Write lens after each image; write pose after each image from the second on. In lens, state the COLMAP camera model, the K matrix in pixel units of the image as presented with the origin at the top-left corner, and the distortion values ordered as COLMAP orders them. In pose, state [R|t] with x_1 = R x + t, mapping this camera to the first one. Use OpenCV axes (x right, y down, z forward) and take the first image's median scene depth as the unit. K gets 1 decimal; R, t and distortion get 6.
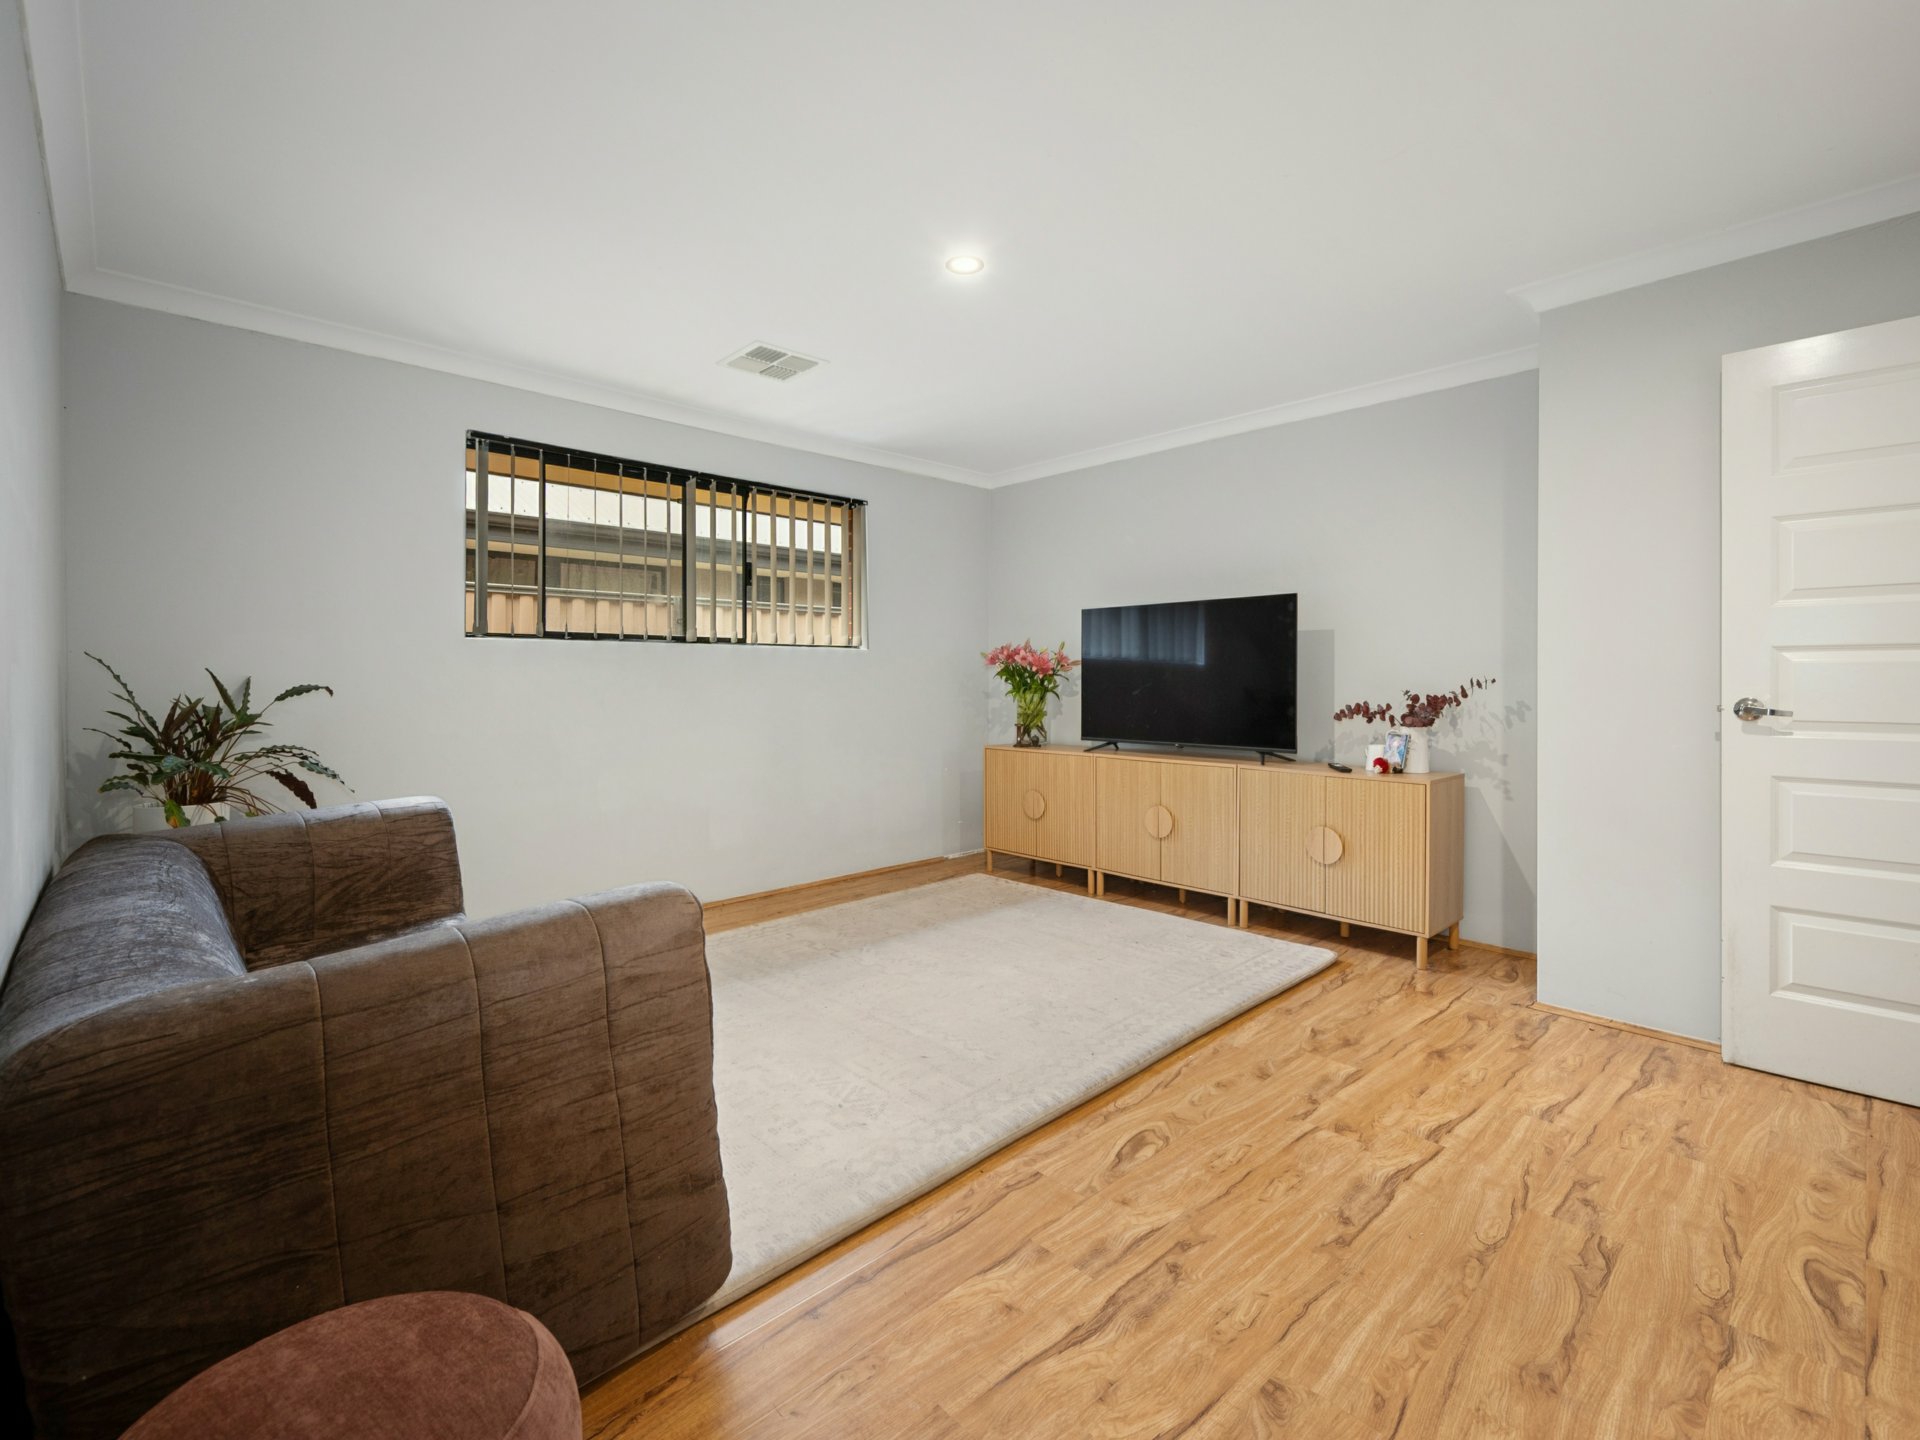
lens RADIAL K [[864.2, 0, 946.7], [0, 864.2, 708.4], [0, 0, 1]] dist [-0.002738, -0.000437]
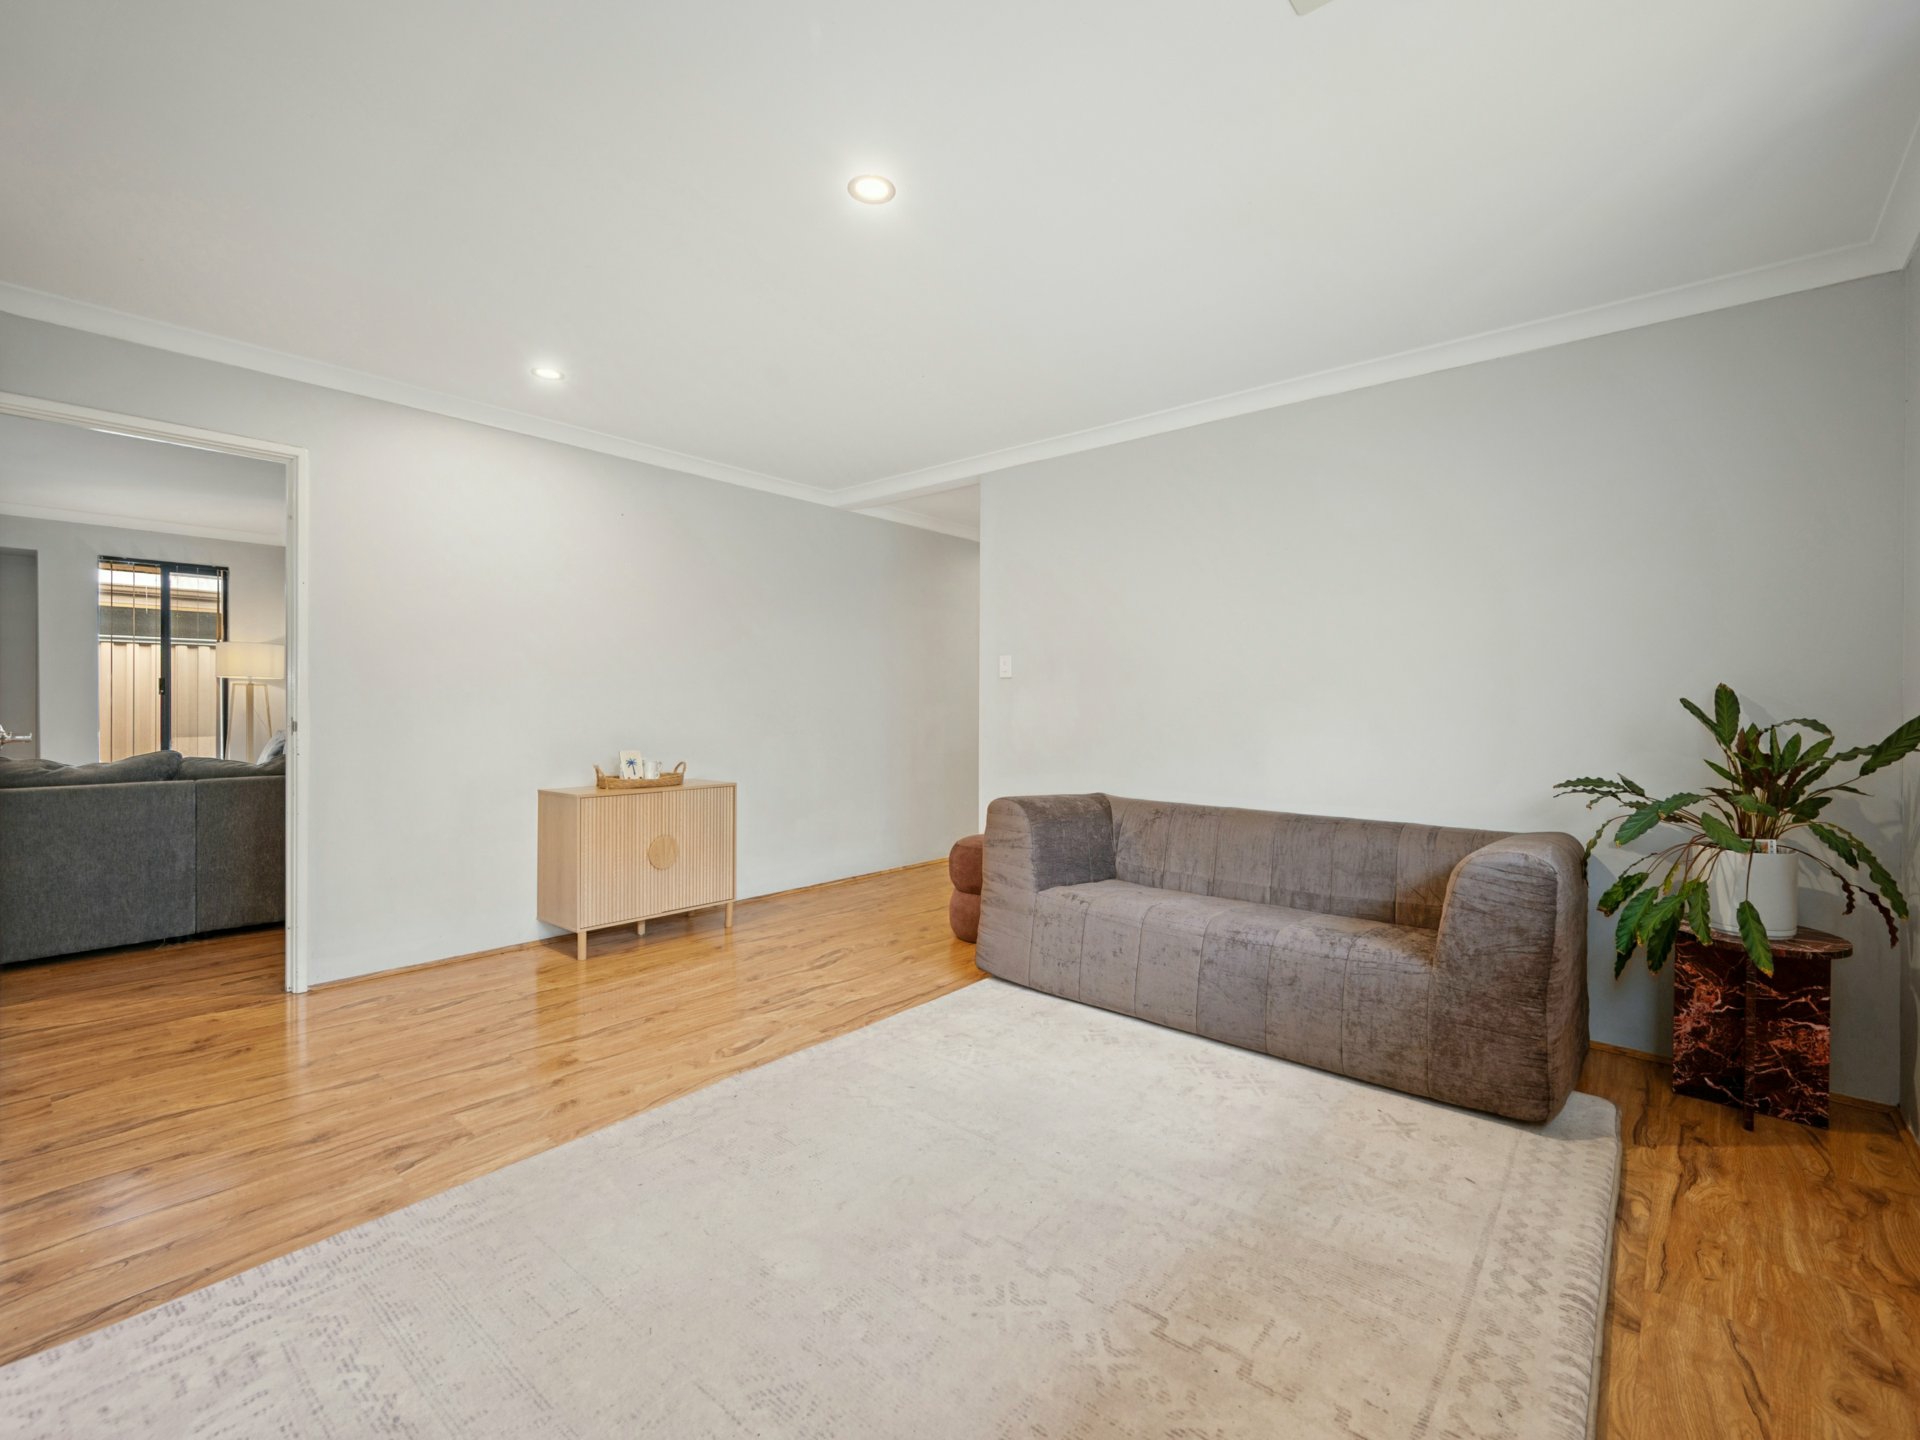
lens RADIAL K [[864.2, 0, 946.7], [0, 864.2, 708.4], [0, 0, 1]] dist [-0.002738, -0.000437]
pose [[-0.994818, -0.002173, -0.101646, 0.042469], [-0.006157, 0.999224, 0.038895, -0.081989], [0.101483, 0.039320, -0.994060, 2.378025]]
